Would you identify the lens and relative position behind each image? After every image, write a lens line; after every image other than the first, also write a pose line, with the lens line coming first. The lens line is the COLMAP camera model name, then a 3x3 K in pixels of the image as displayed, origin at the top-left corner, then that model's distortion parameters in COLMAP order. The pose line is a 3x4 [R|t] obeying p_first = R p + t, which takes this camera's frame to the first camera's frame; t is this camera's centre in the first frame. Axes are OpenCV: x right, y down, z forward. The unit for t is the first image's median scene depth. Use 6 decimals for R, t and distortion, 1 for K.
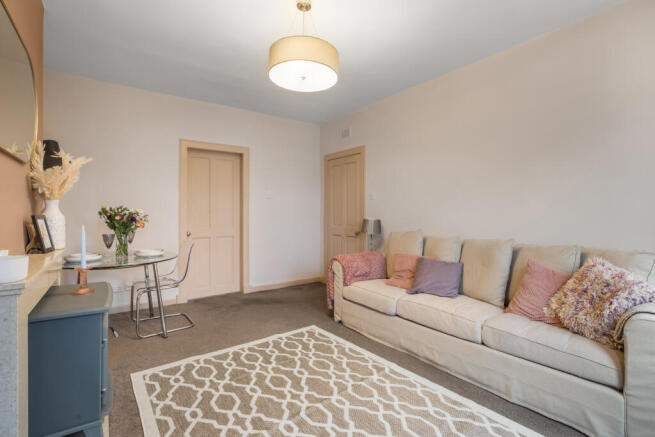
lens RADIAL K [[300.5, 0, 326.8], [0, 300.5, 209.4], [0, 0, 1]] dist [-0.021733, 0.000047]
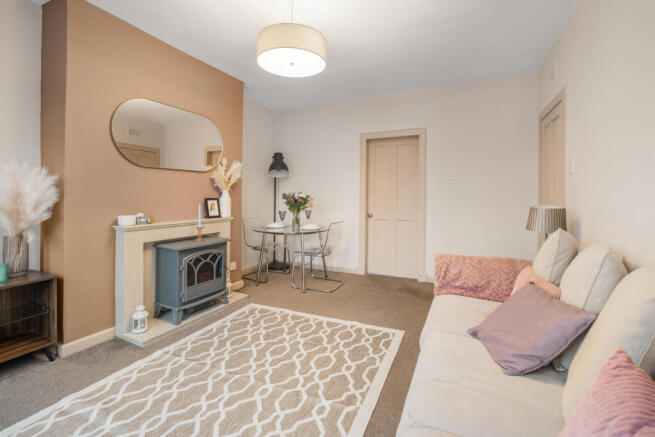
lens RADIAL K [[287.8, 0, 327.7], [0, 287.8, 209.4], [0, 0, 1]] dist [-0.041961, -0.000063]
pose [[0.484598, 0.033184, -0.874107, 0.693258], [0.005237, 0.999152, 0.040834, 0.016795], [0.874721, -0.024366, 0.484014, 0.566287]]
